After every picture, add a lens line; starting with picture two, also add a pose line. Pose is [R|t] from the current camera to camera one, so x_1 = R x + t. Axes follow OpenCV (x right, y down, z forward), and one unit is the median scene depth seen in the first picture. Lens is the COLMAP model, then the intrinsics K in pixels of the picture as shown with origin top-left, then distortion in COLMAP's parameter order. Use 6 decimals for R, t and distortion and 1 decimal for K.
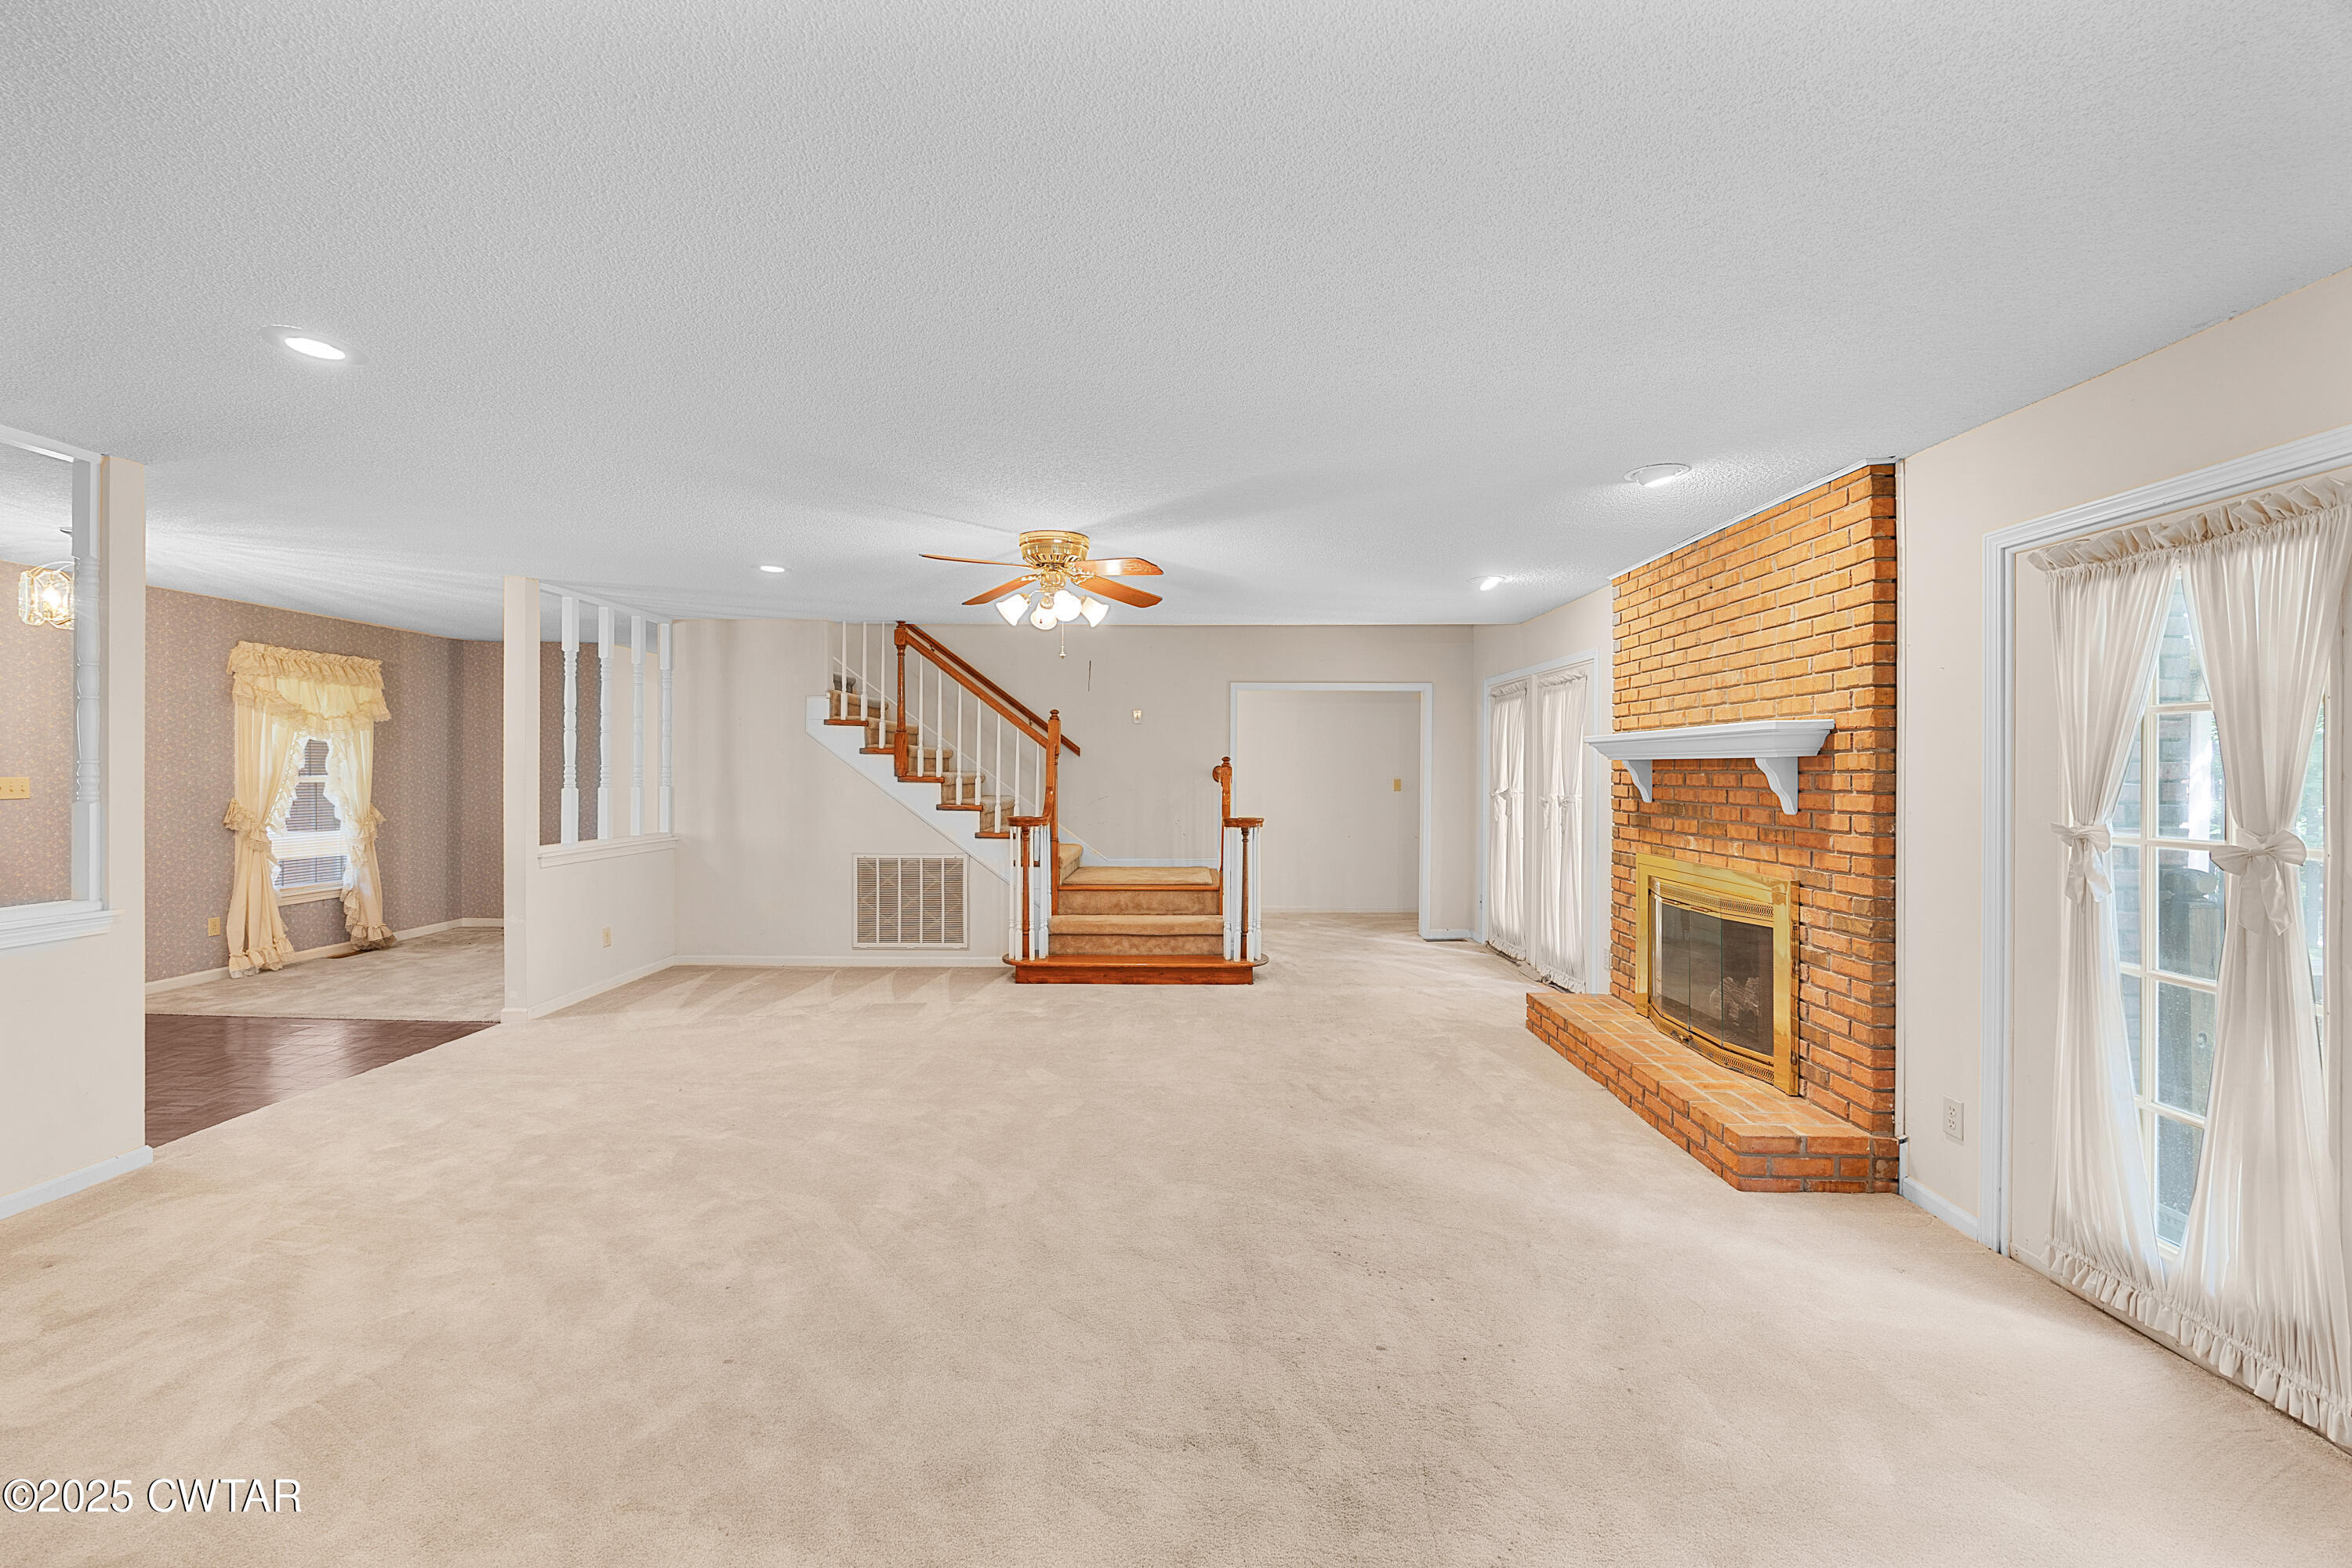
lens RADIAL K [[919.5, 0, 1178.3], [0, 919.5, 773.7], [0, 0, 1]] dist [-0.000508, 0.000231]
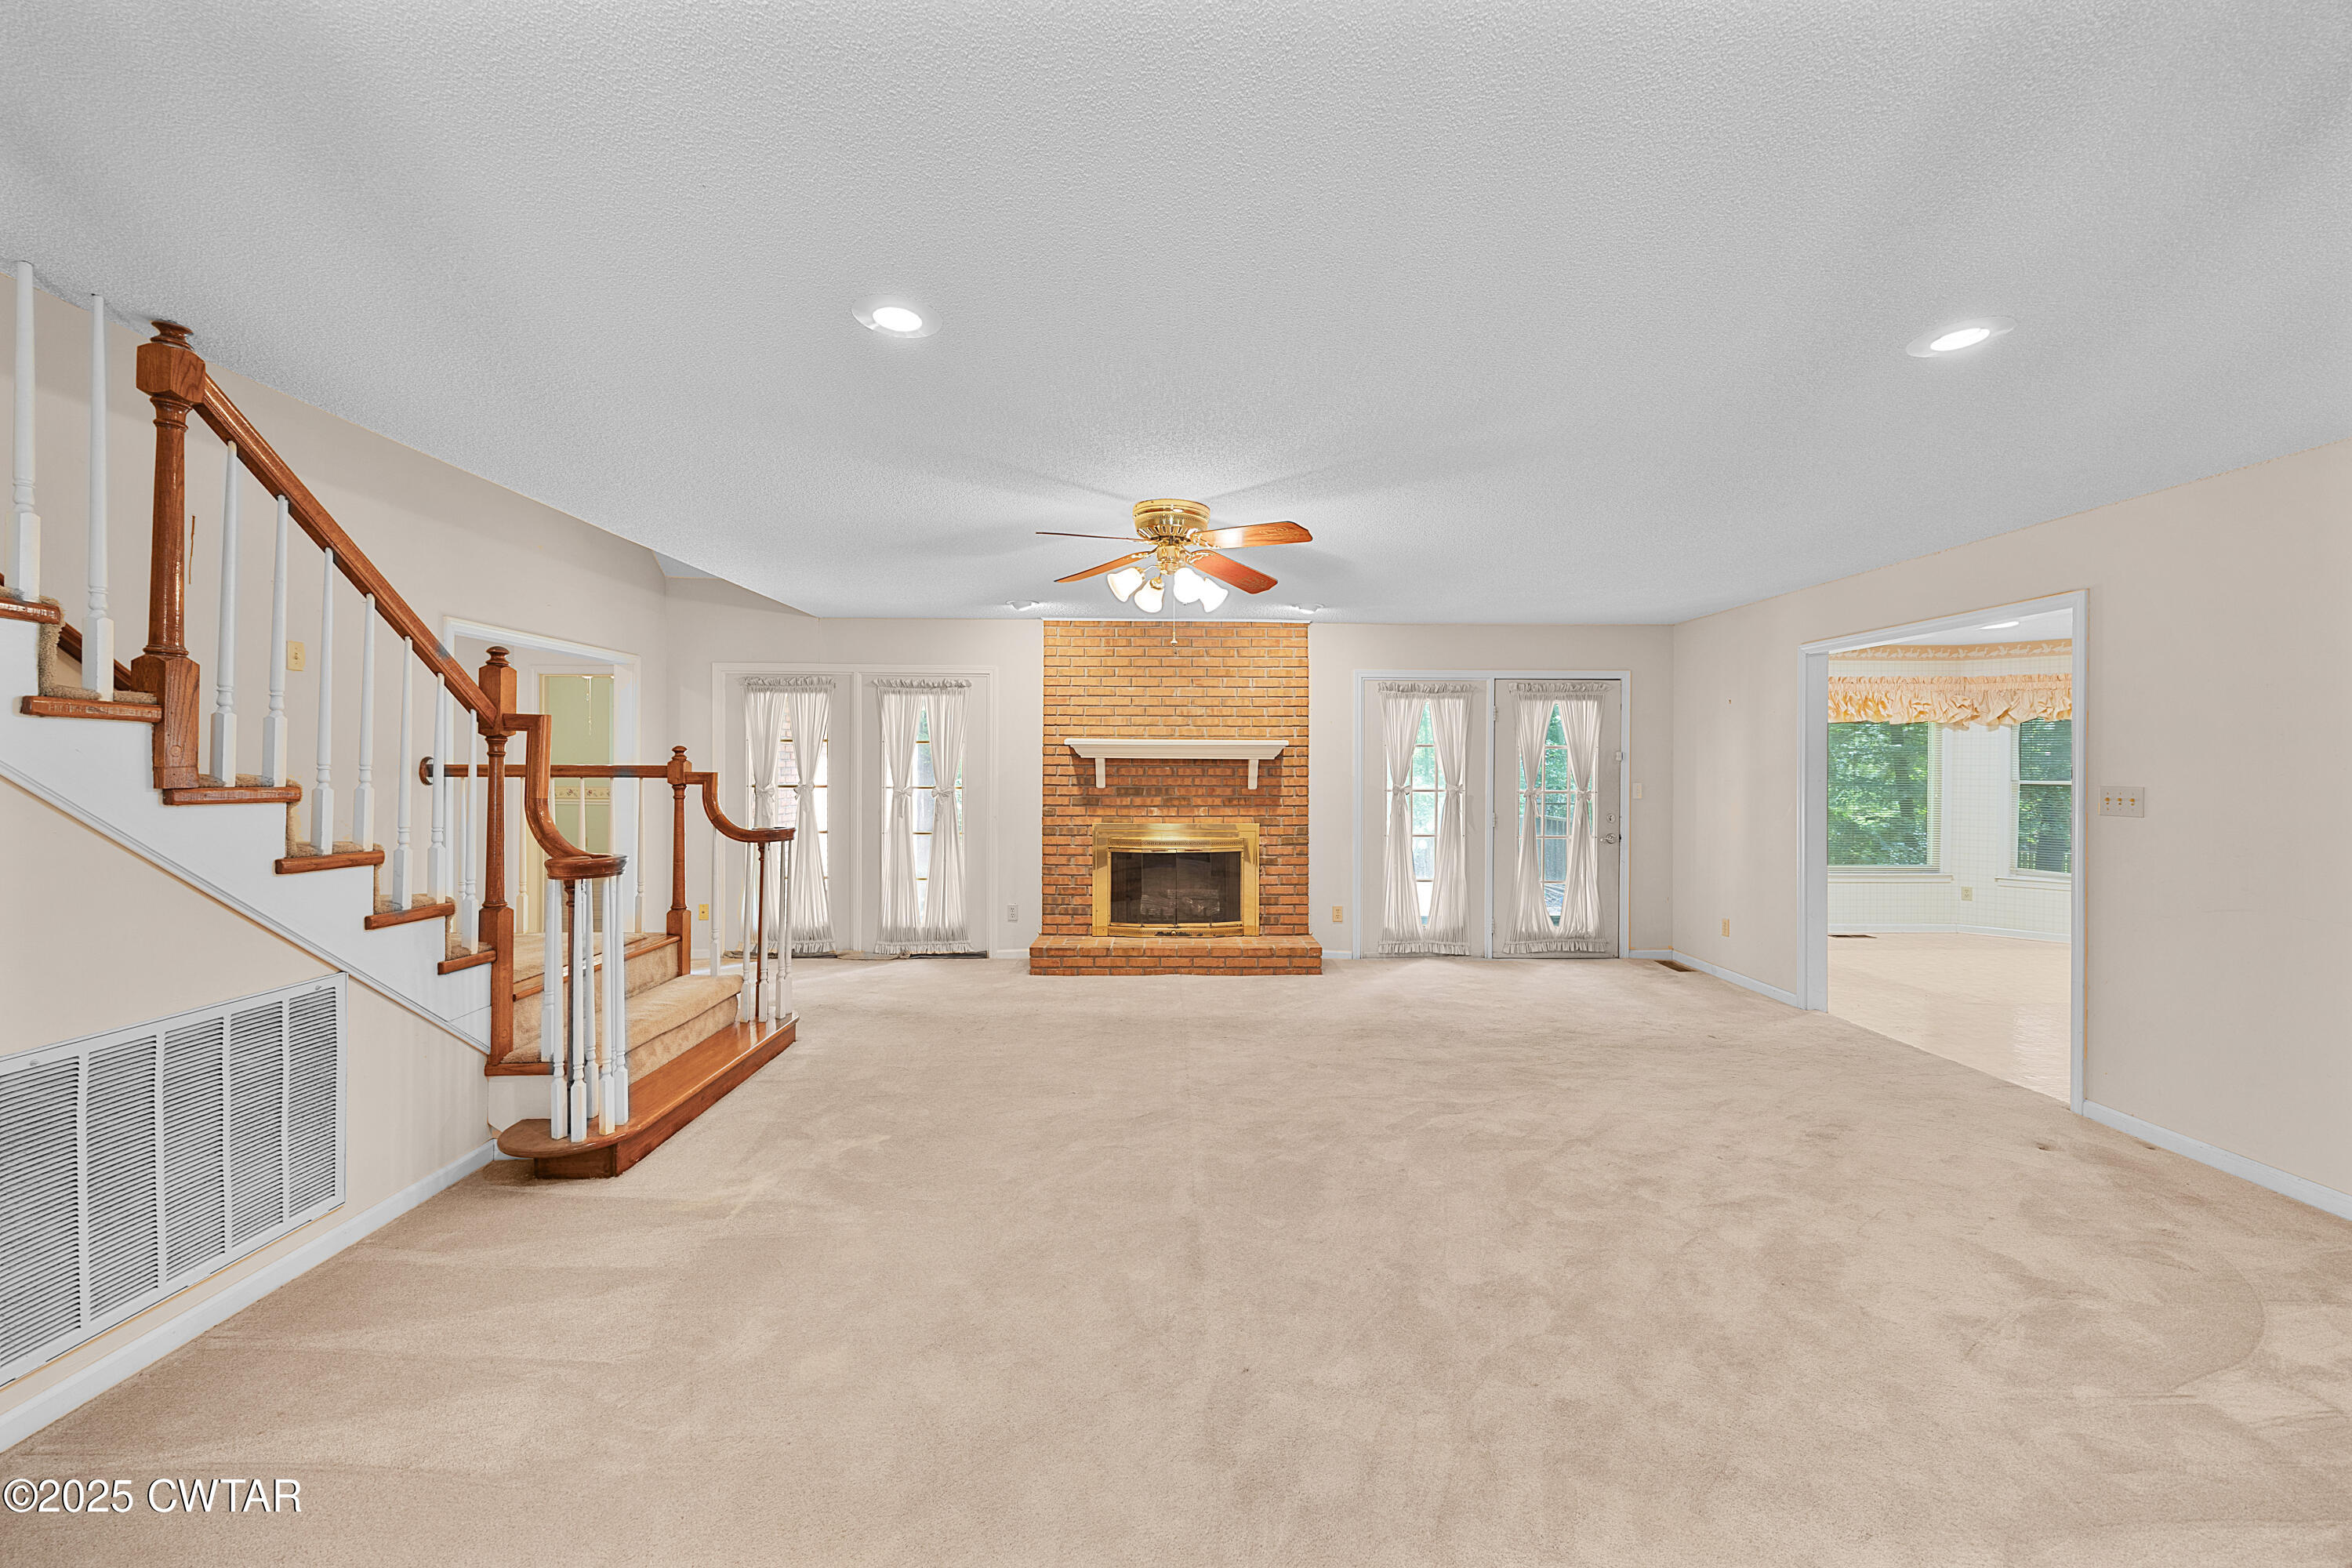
lens RADIAL K [[919.5, 0, 1178.3], [0, 919.5, 773.7], [0, 0, 1]] dist [-0.000508, 0.000231]
pose [[-0.027543, -0.012546, 0.999542, -0.977158], [0.001435, 0.999920, 0.012591, -0.009072], [-0.999620, 0.001782, -0.027522, 0.964773]]
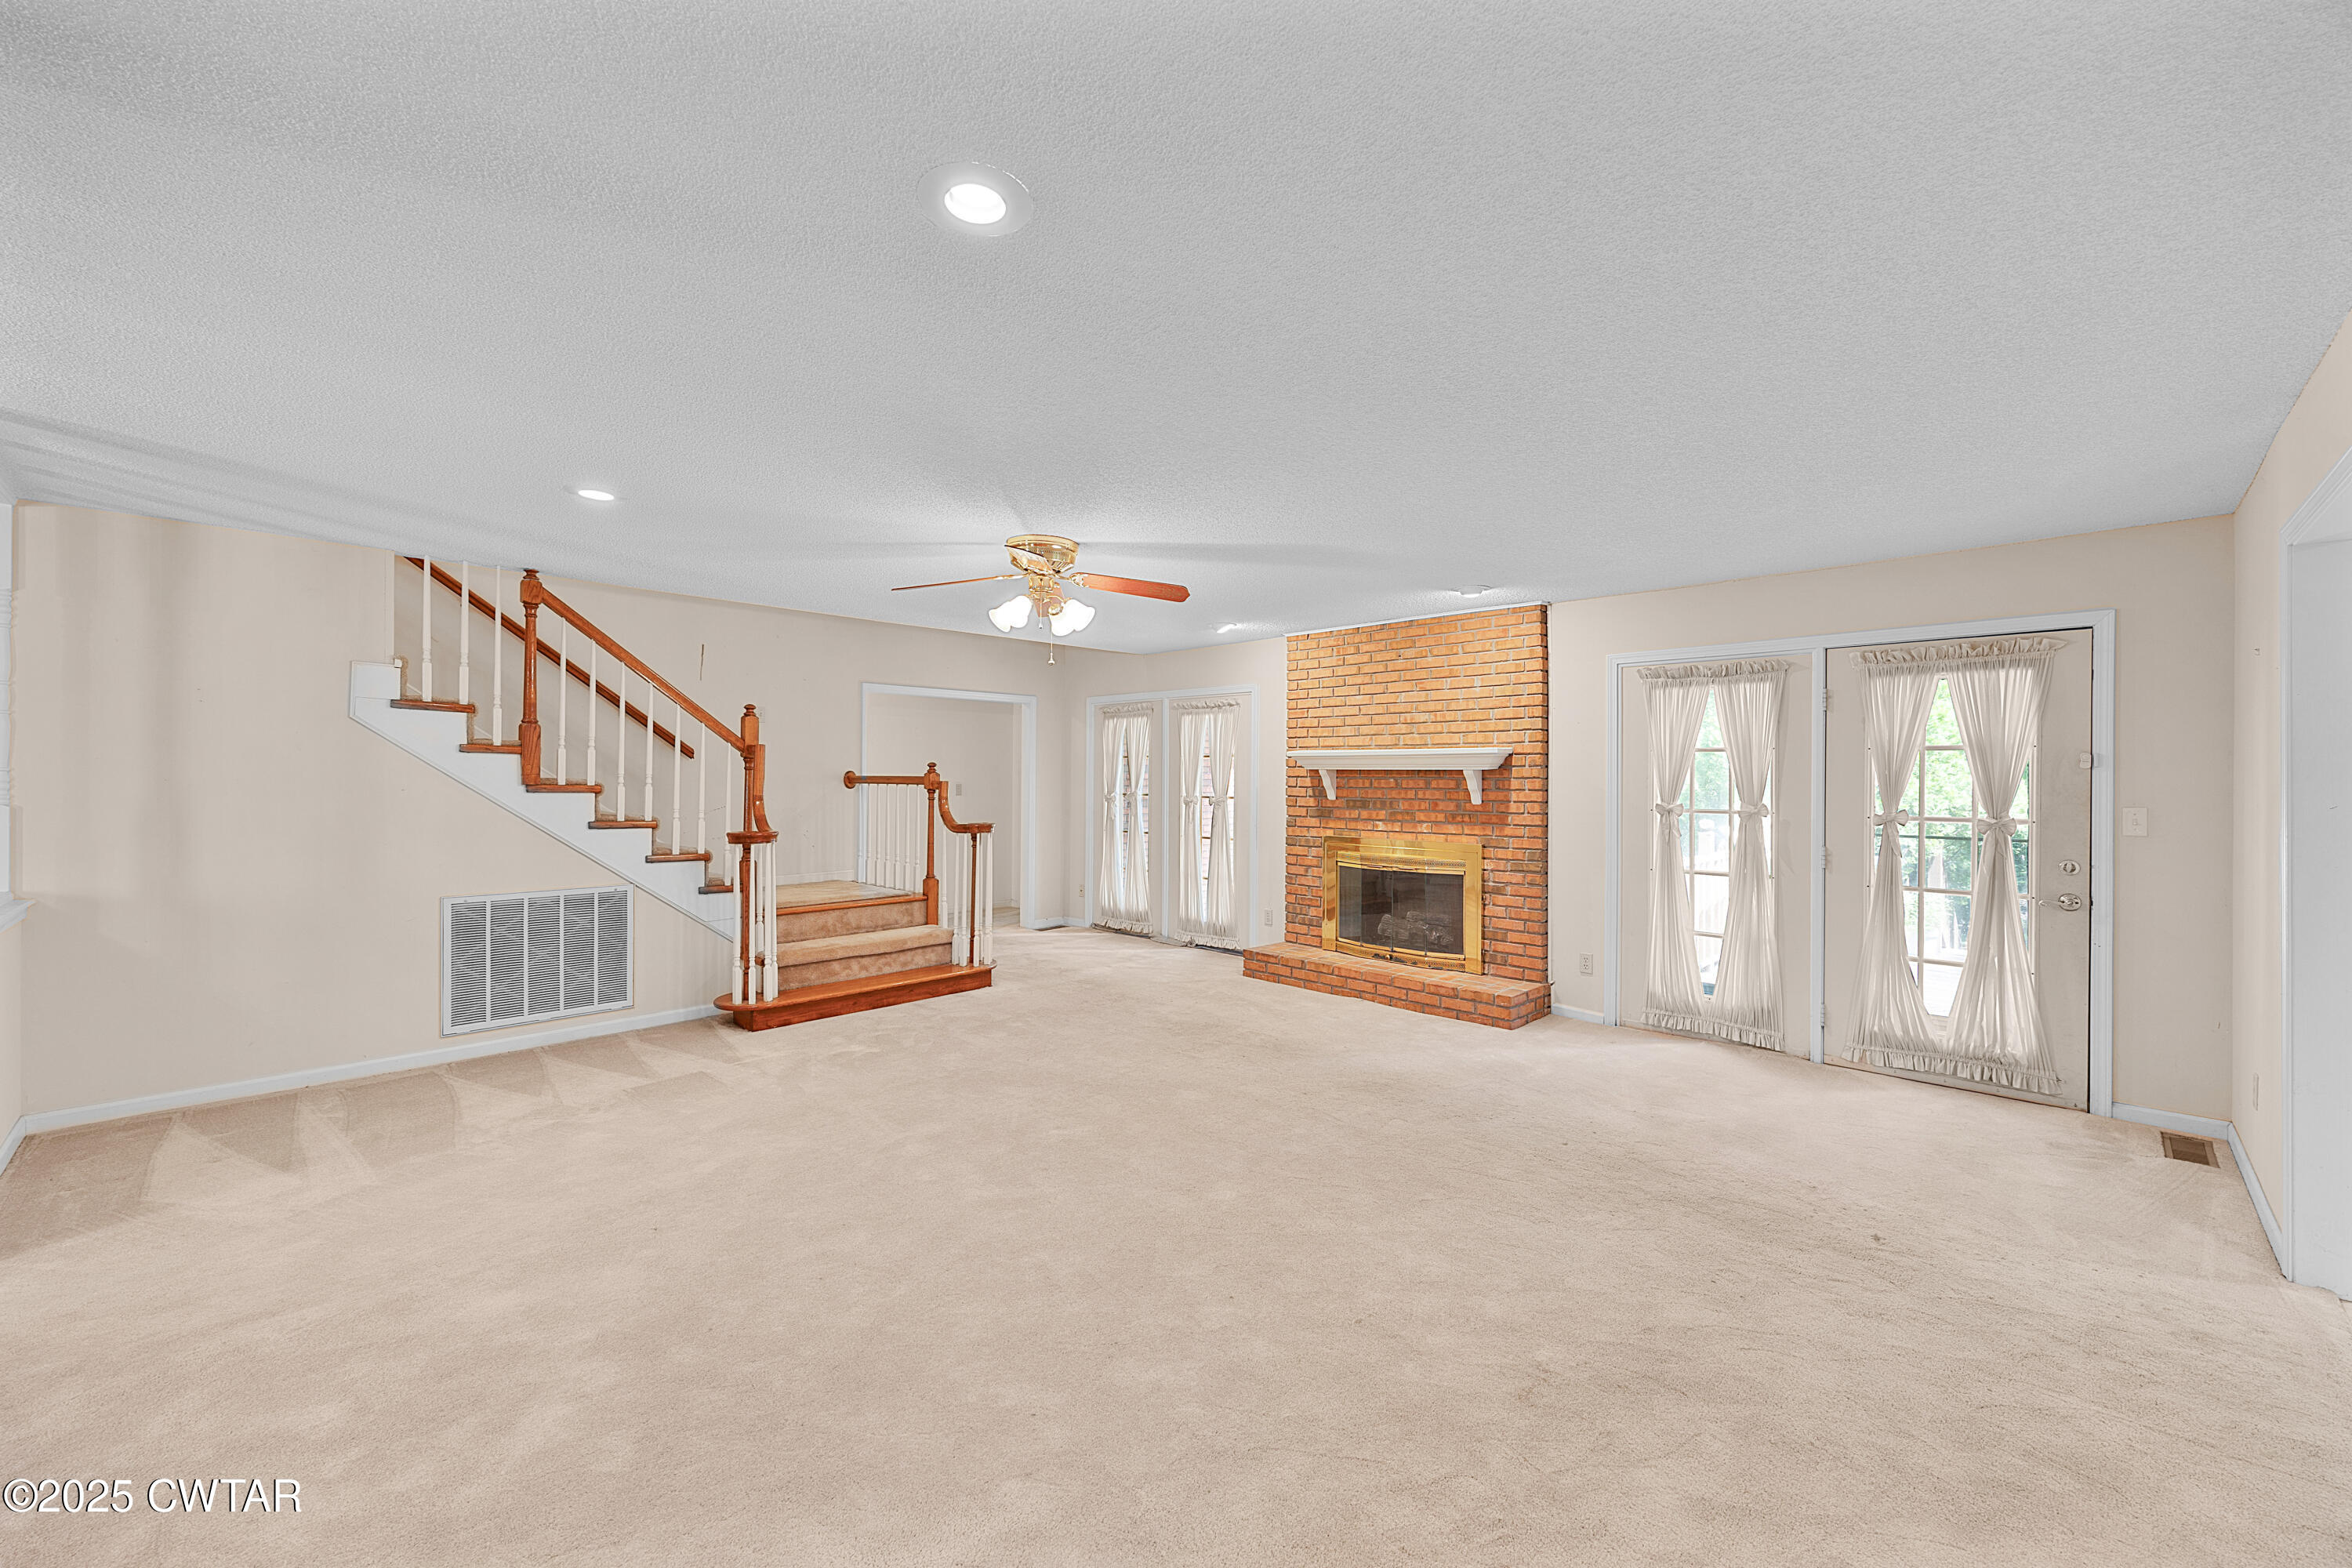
lens RADIAL K [[914.6, 0, 1179.9], [0, 914.6, 780.2], [0, 0, 1]] dist [-0.000833, -0.000099]
pose [[0.693092, -0.002674, 0.720844, -0.701877], [0.001300, 0.999996, 0.002461, -0.002680], [-0.720848, -0.000769, 0.693093, 0.201329]]
